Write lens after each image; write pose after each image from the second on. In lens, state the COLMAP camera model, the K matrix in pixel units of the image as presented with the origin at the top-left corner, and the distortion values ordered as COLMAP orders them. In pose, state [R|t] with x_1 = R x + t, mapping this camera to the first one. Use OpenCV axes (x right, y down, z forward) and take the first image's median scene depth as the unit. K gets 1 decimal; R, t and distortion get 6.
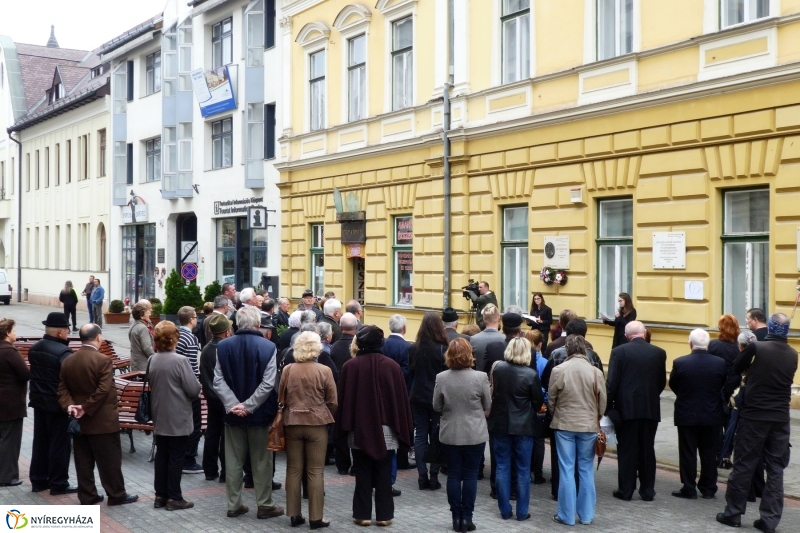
lens RADIAL K [[1337.5, 0, 400.0], [0, 1337.5, 266.5], [0, 0, 1]] dist [0.062406, -0.083143]
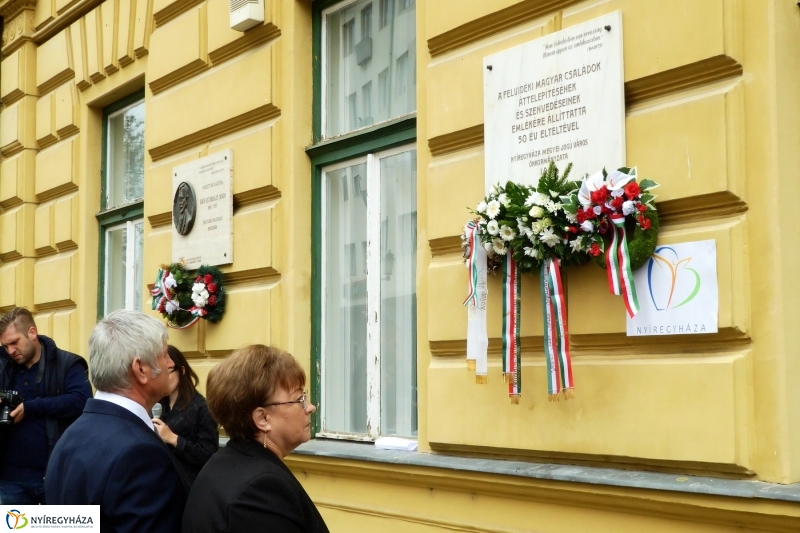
lens RADIAL K [[1337.5, 0, 400.0], [0, 1337.5, 266.5], [0, 0, 1]] dist [0.062406, -0.083143]
pose [[0.999568, -0.001521, 0.029344, 0.153403], [0.004143, 0.995980, -0.089478, 0.028092], [-0.029090, 0.089561, 0.995556, 0.710141]]
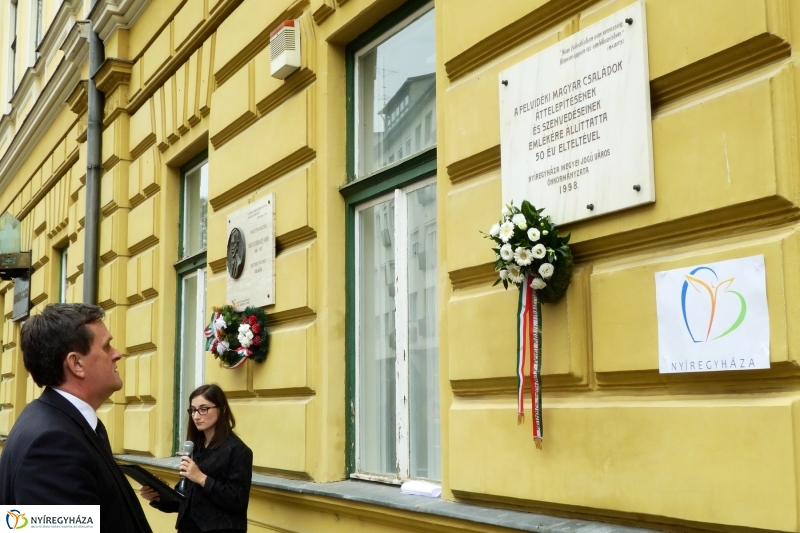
lens RADIAL K [[1069.8, 0, 400.8], [0, 1069.8, 258.1], [0, 0, 1]] dist [0.015138, 0.027527]
pose [[0.998292, -0.015603, -0.056293, 0.166763], [0.007240, 0.989286, -0.145813, 0.026023], [0.057965, 0.145157, 0.987709, 0.764916]]
